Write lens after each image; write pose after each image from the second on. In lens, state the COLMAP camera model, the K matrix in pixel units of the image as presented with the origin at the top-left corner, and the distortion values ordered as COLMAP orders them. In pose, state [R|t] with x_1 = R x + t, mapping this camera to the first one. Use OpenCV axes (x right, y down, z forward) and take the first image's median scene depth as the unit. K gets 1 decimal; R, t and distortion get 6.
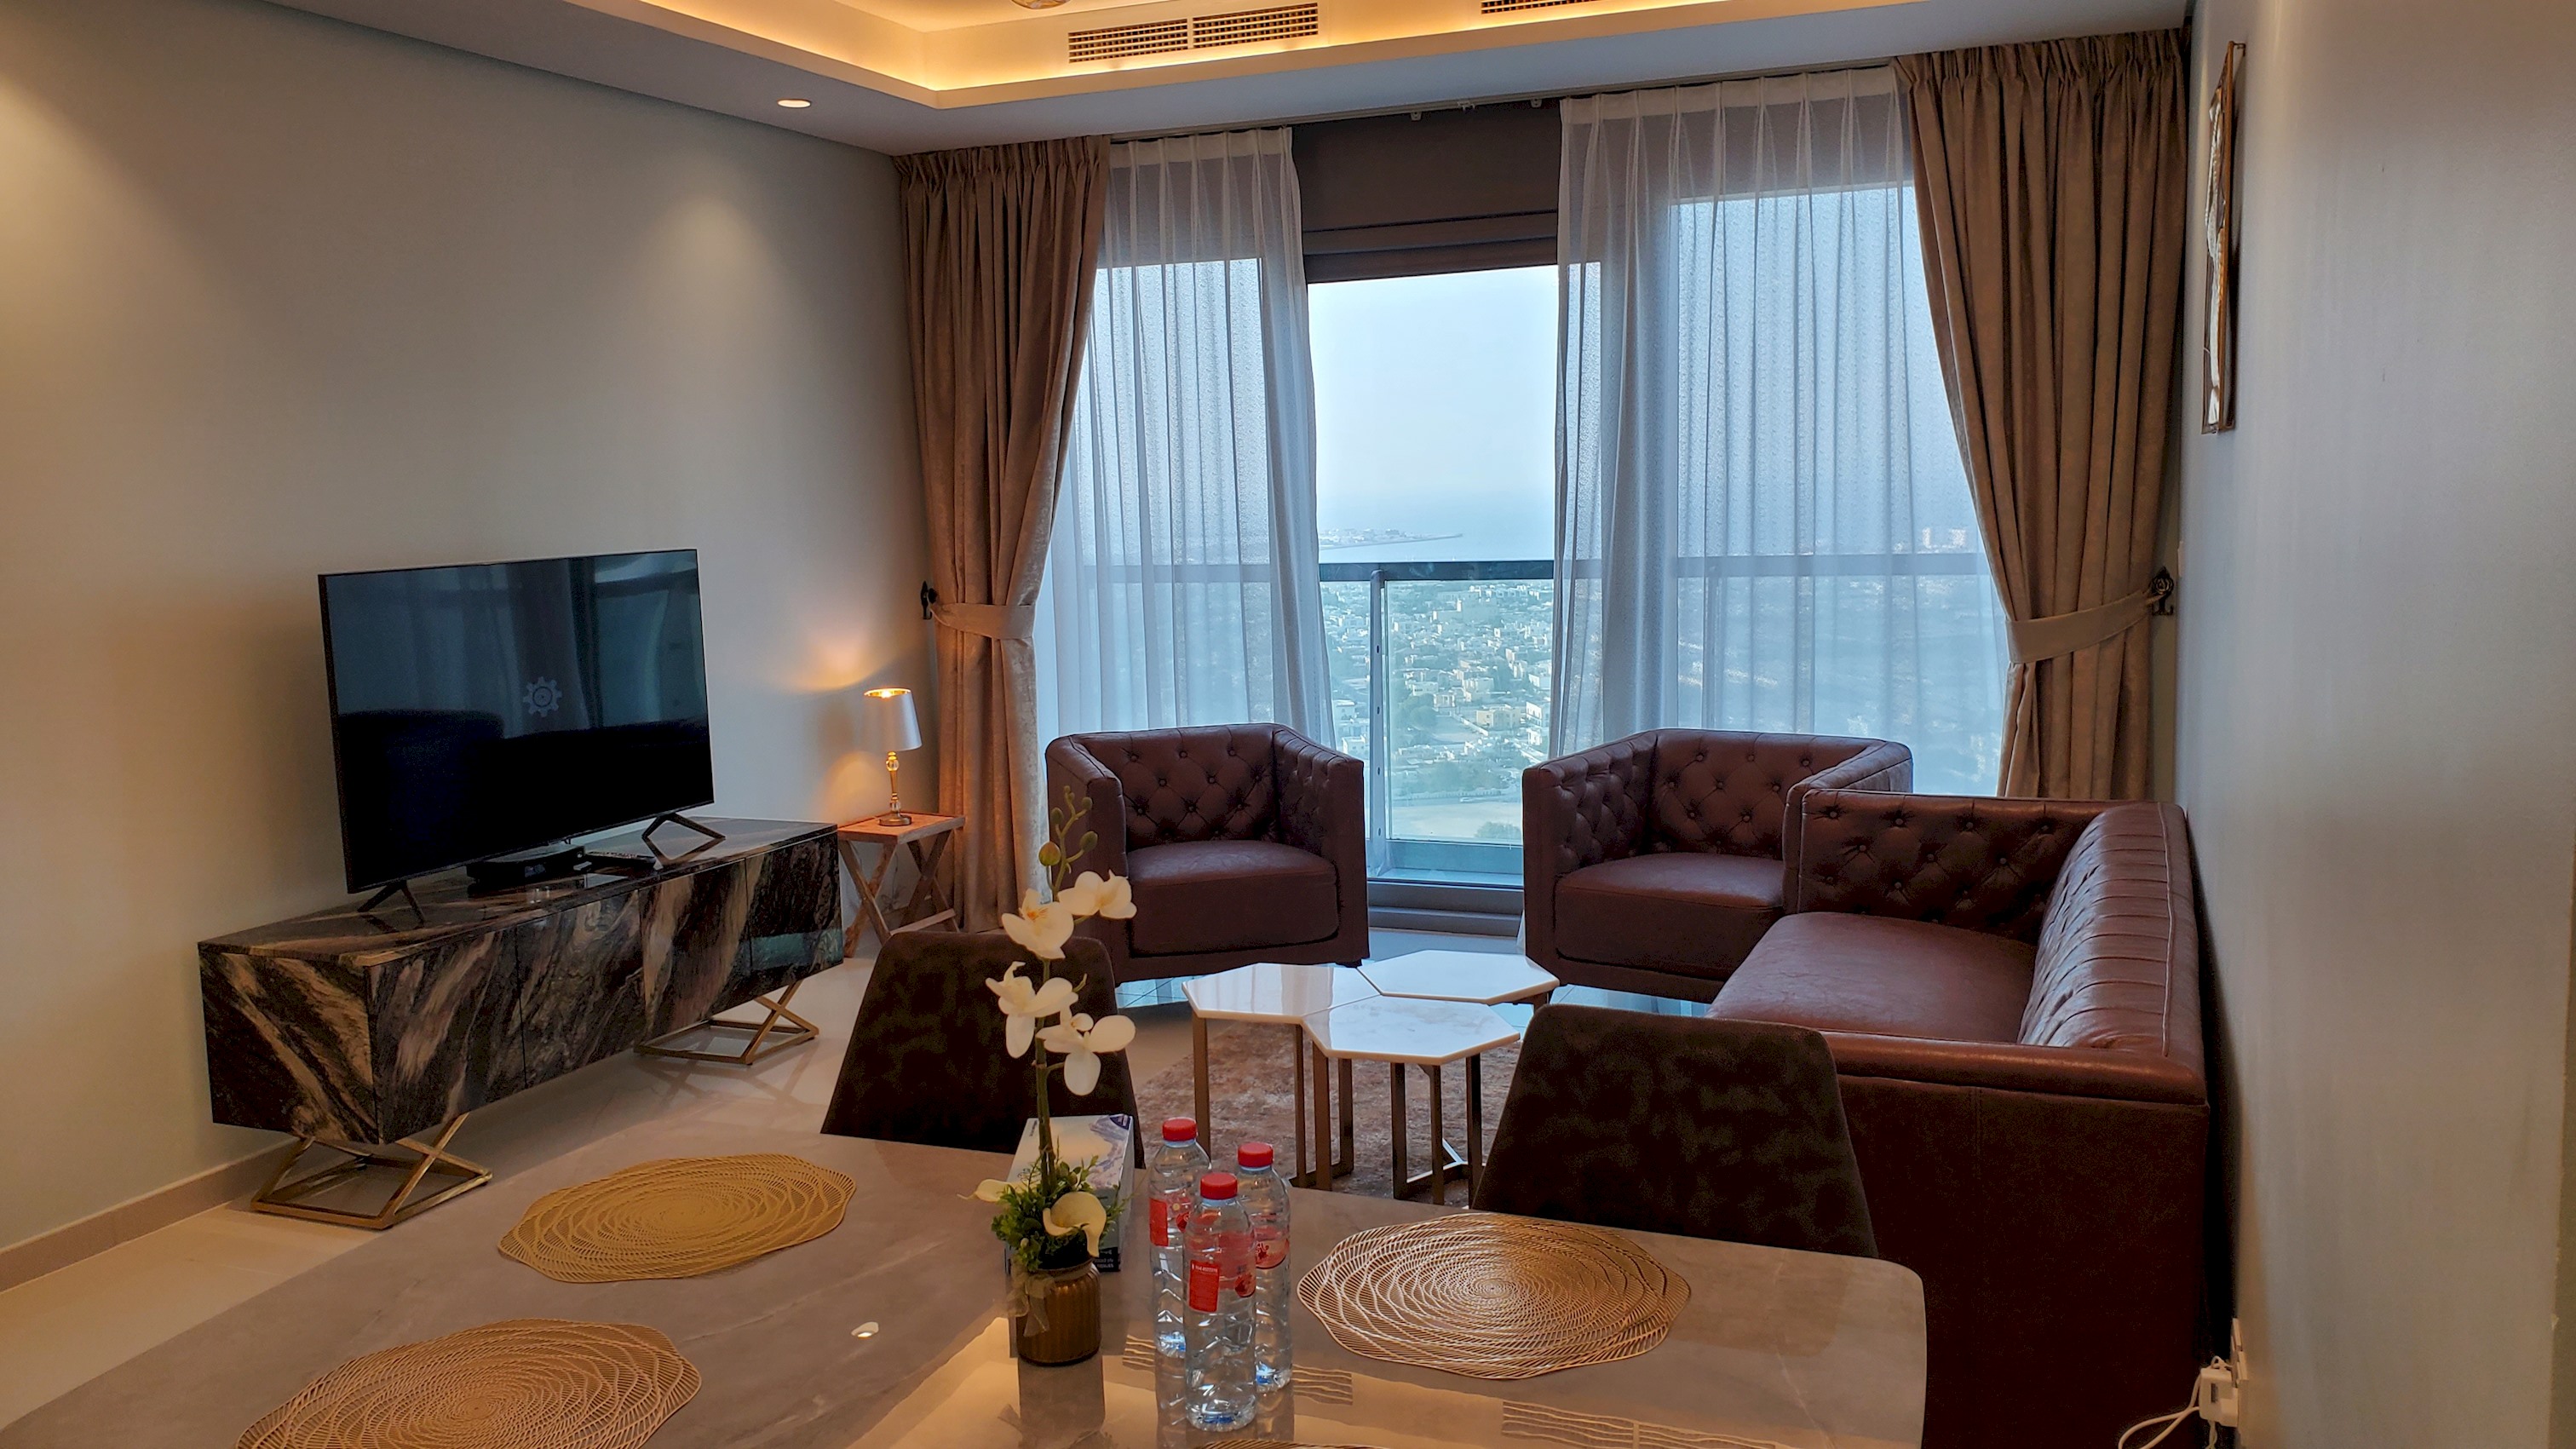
lens RADIAL K [[1996.7, 0, 1272.3], [0, 1996.7, 726.7], [0, 0, 1]] dist [0.015202, -0.008085]
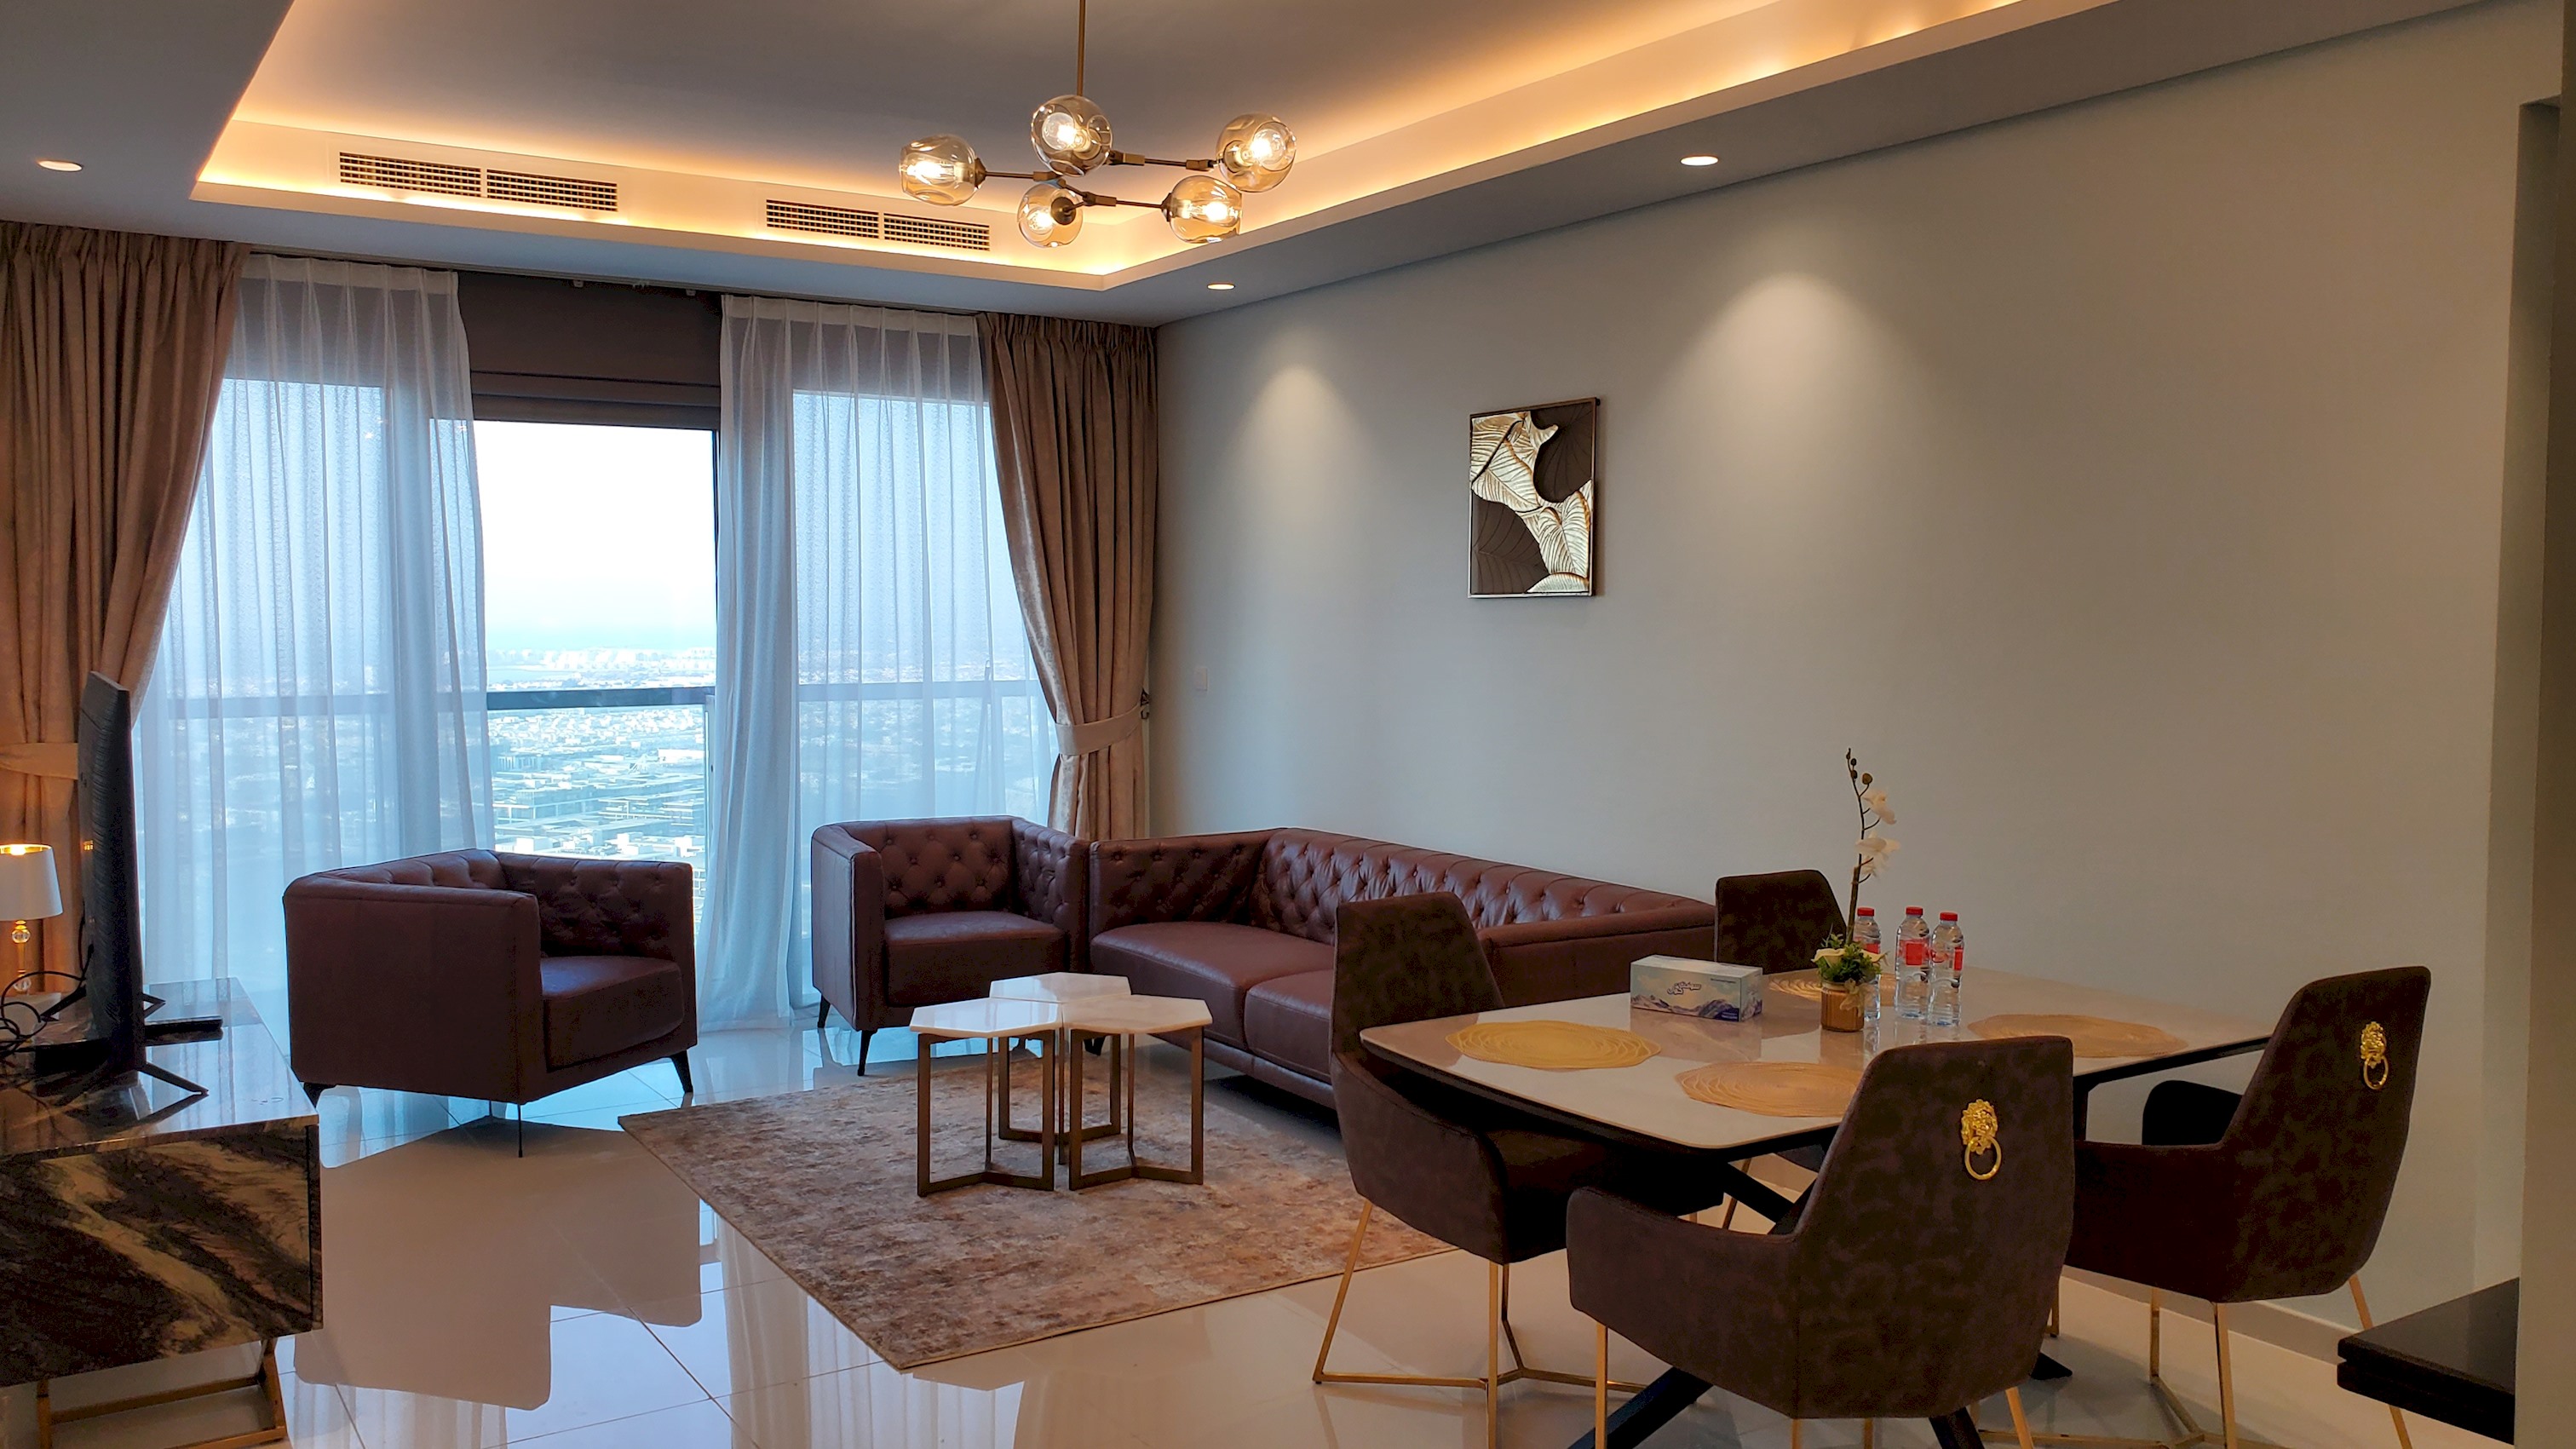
lens RADIAL K [[1996.7, 0, 1272.3], [0, 1996.7, 726.7], [0, 0, 1]] dist [0.015202, -0.008085]
pose [[0.578419, -0.019096, 0.815516, -0.634713], [0.083772, 0.995831, -0.036098, 0.007520], [-0.811427, 0.089197, 0.577607, 0.085577]]
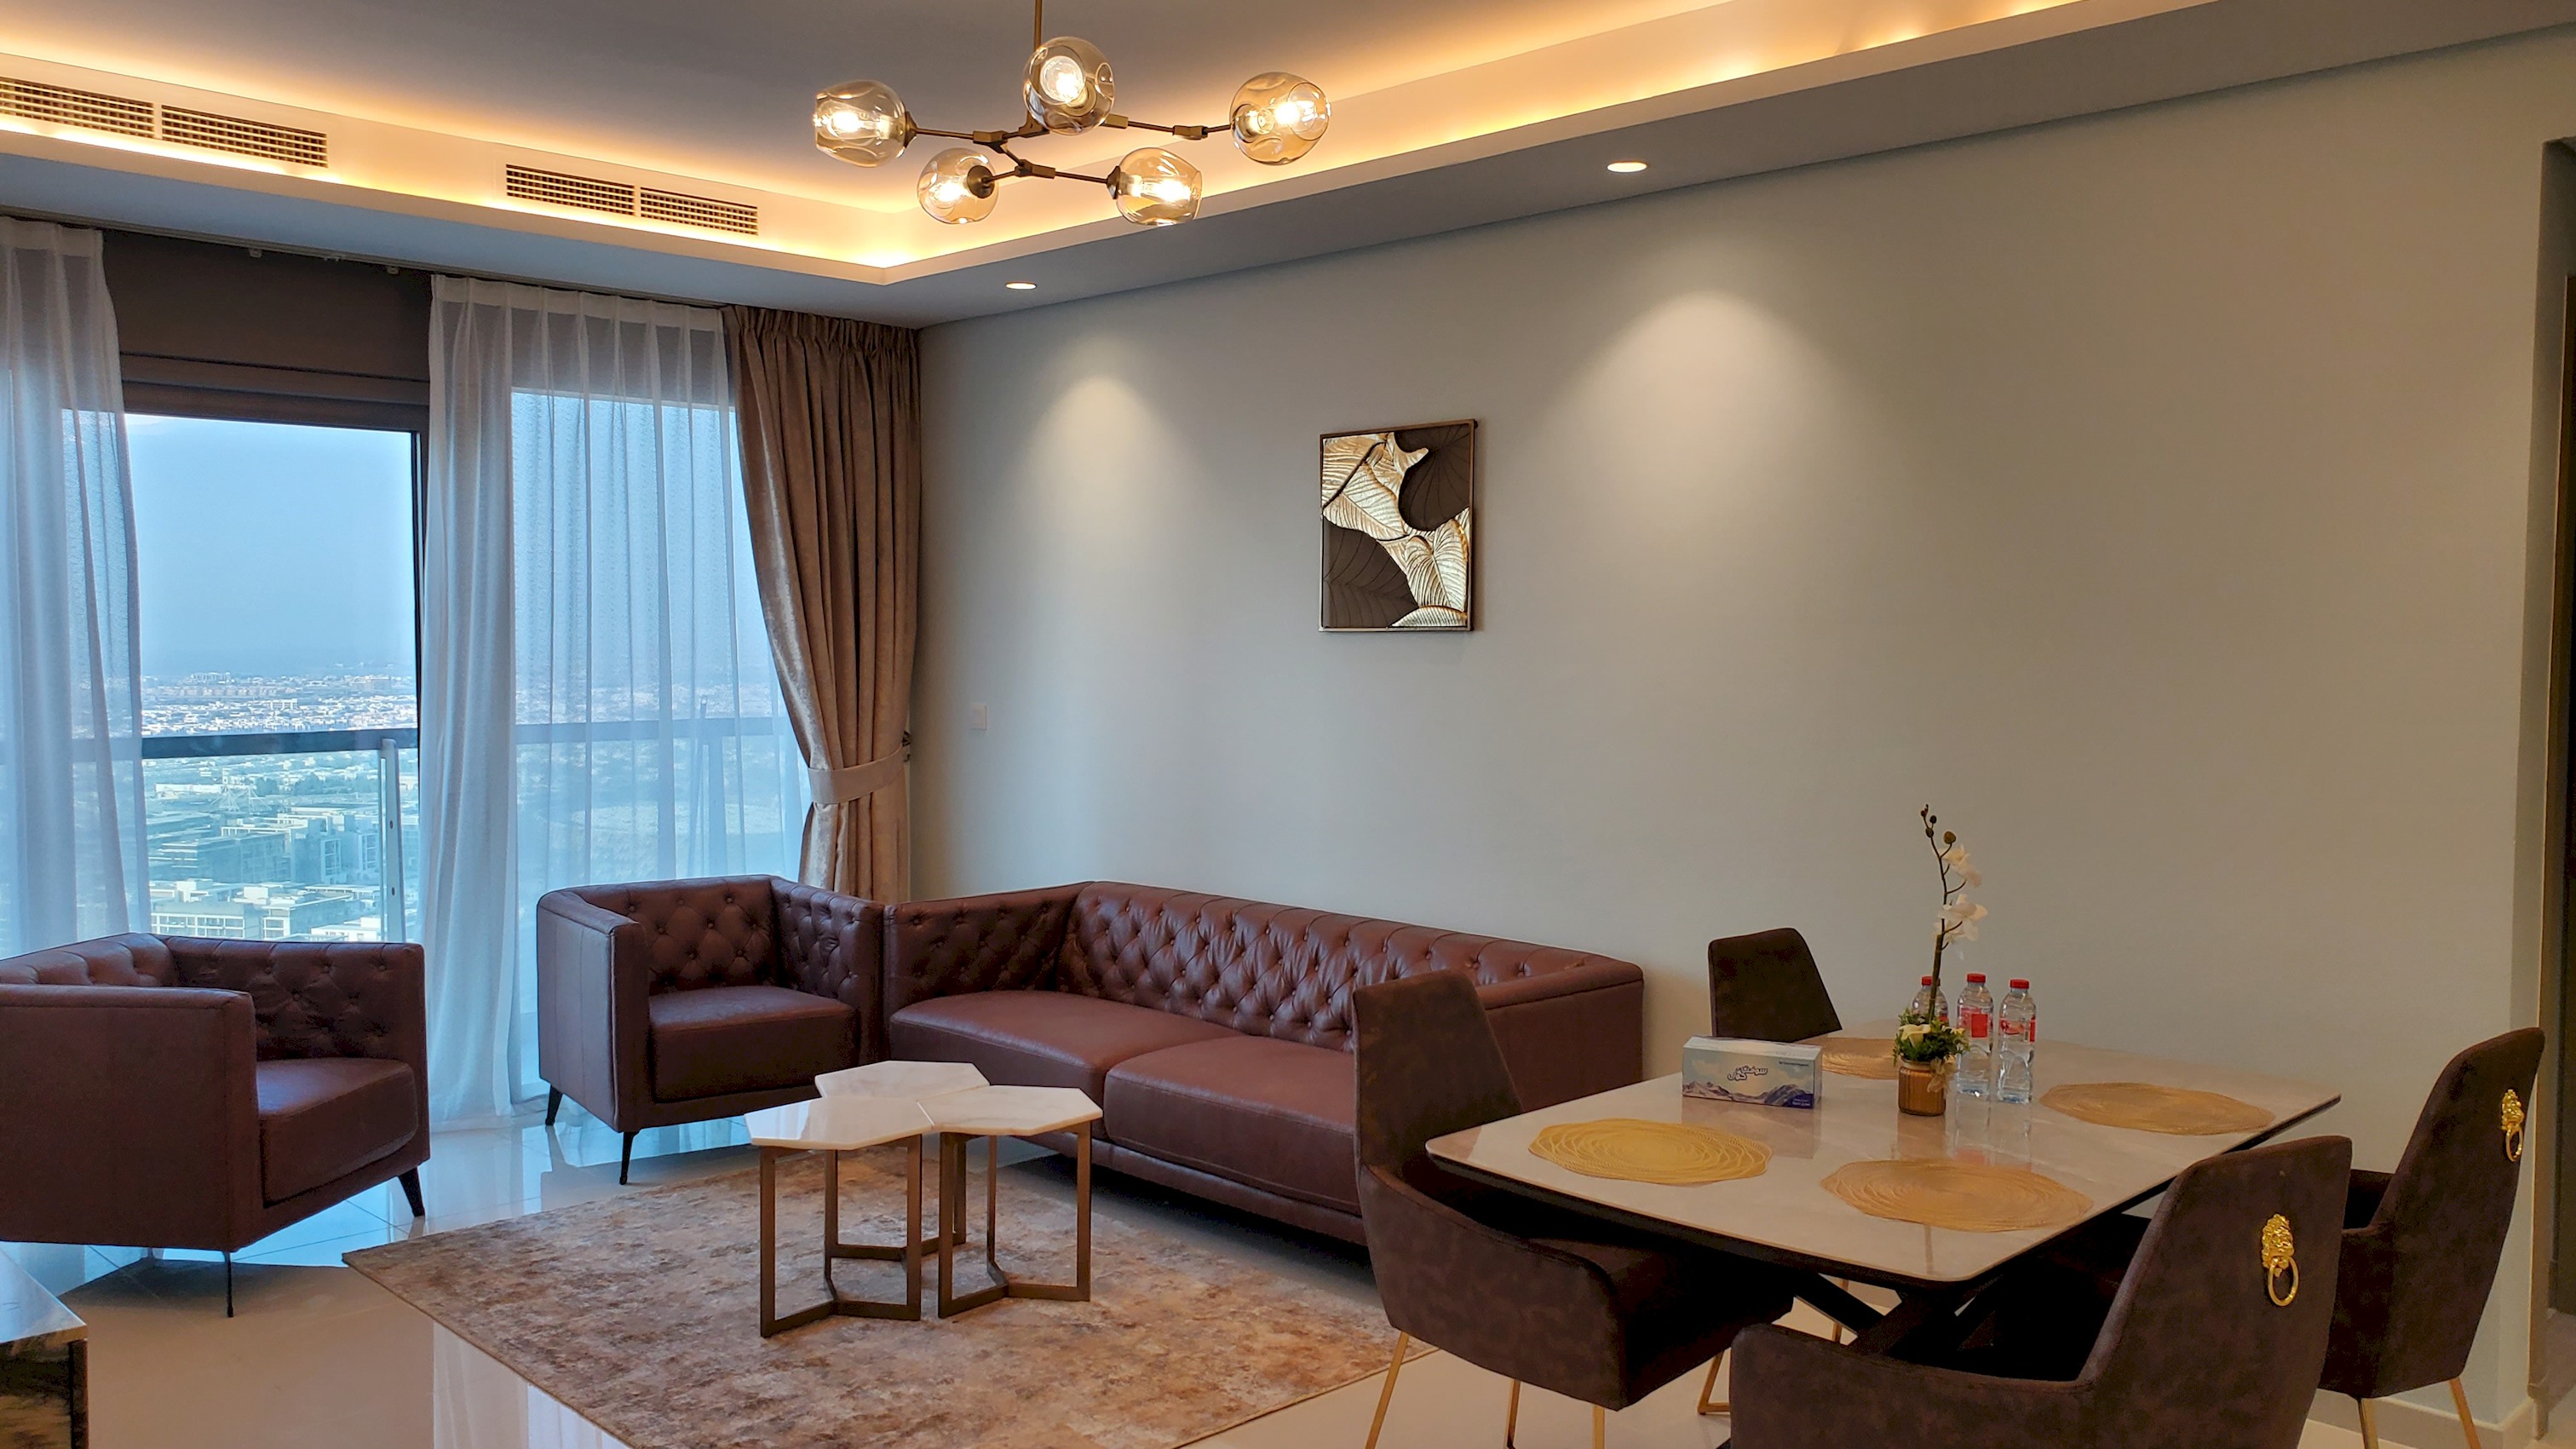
lens RADIAL K [[2014.5, 0, 1279.4], [0, 2014.5, 728.9], [0, 0, 1]] dist [-0.047821, 0.104219]
pose [[0.392962, -0.013159, 0.919461, -0.620391], [0.098385, 0.994760, -0.027811, -0.016920], [-0.914276, 0.101390, 0.392197, 0.242508]]
